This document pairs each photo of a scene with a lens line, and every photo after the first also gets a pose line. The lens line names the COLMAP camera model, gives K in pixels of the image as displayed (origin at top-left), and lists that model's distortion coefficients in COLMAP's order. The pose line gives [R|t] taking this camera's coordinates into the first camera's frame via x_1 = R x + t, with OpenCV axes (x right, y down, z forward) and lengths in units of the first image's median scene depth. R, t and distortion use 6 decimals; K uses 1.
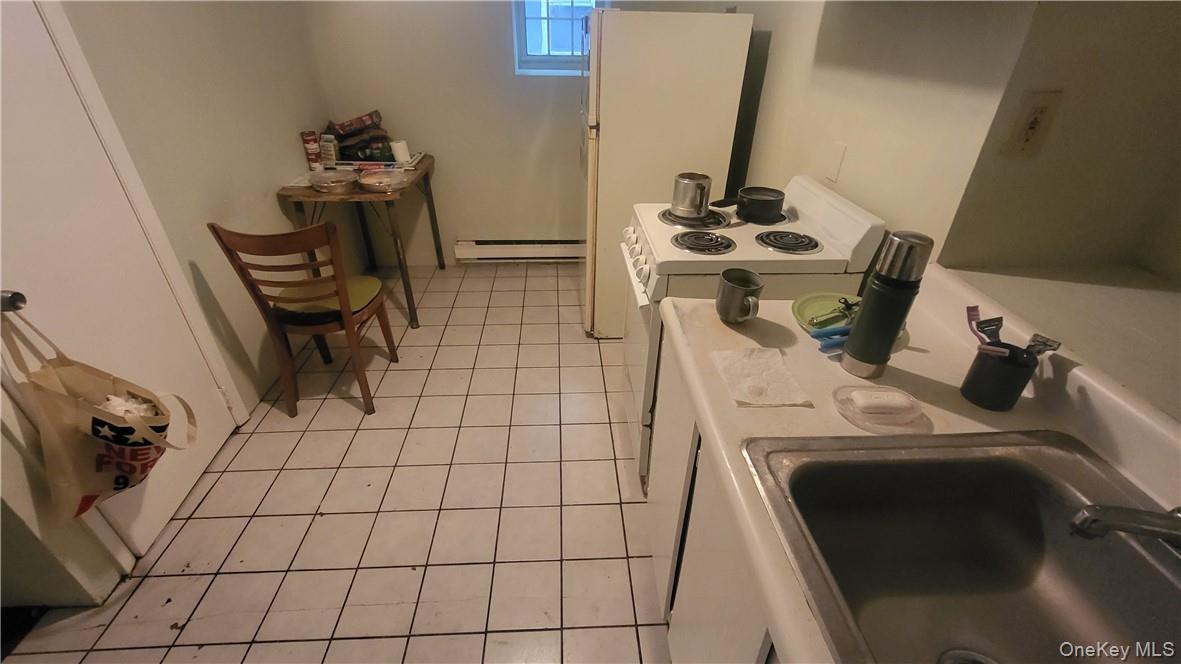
lens RADIAL K [[493.9, 0, 590.5], [0, 493.9, 333.4], [0, 0, 1]] dist [0.001318, 0.000459]
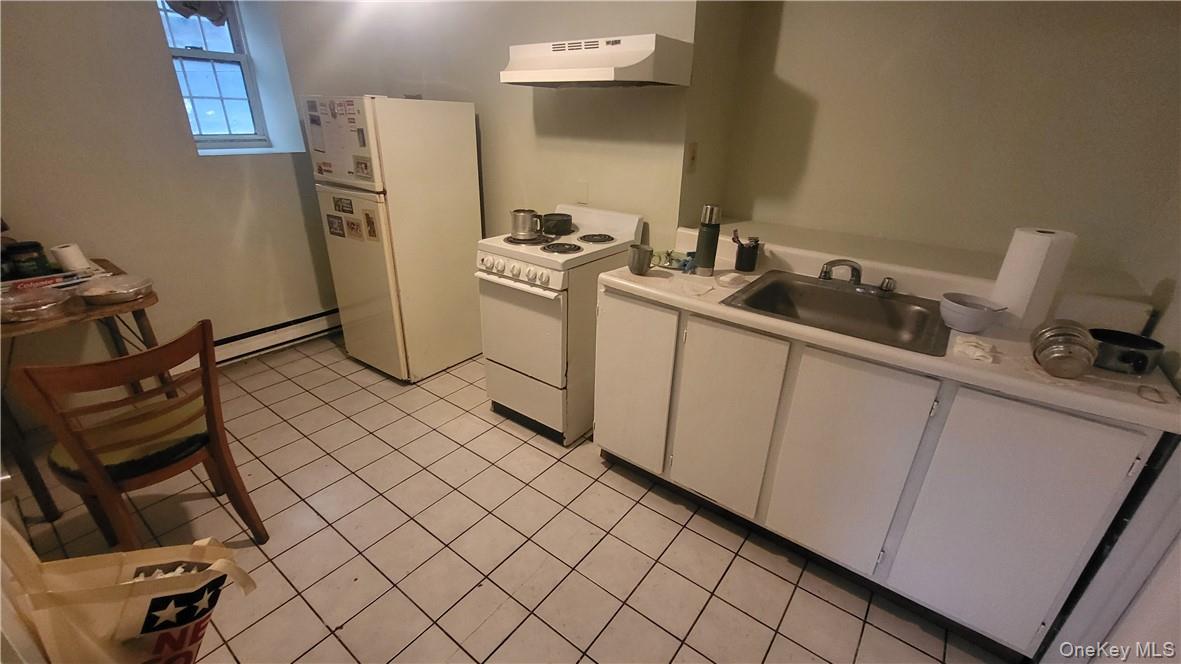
lens RADIAL K [[493.9, 0, 583.7], [0, 493.9, 333.0], [0, 0, 1]] dist [0.001318, 0.000459]
pose [[0.653937, -0.302133, 0.693600, -0.701569], [0.384029, 0.922465, 0.039758, 0.012928], [-0.651834, 0.240363, 0.719262, -0.044532]]
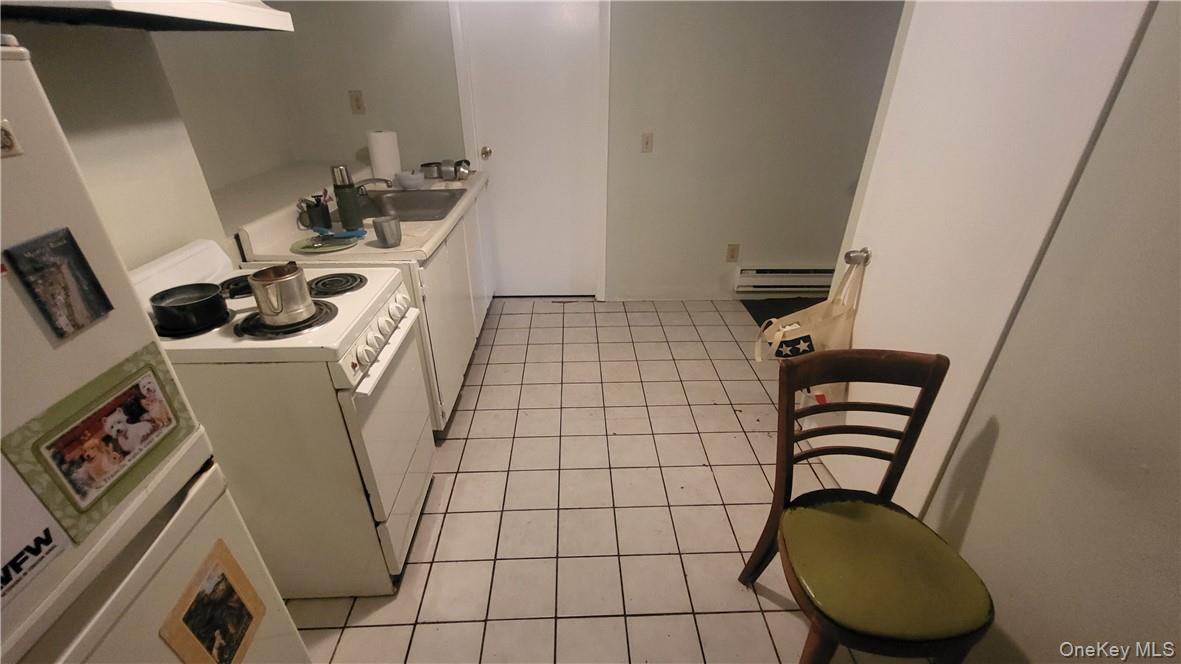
lens RADIAL K [[493.9, 0, 590.4], [0, 493.9, 336.3], [0, 0, 1]] dist [0.001318, 0.000459]
pose [[-0.999646, -0.023819, 0.011830, -0.262246], [-0.001457, 0.493199, 0.869915, -0.846414], [-0.026555, 0.869590, -0.493059, 1.315476]]
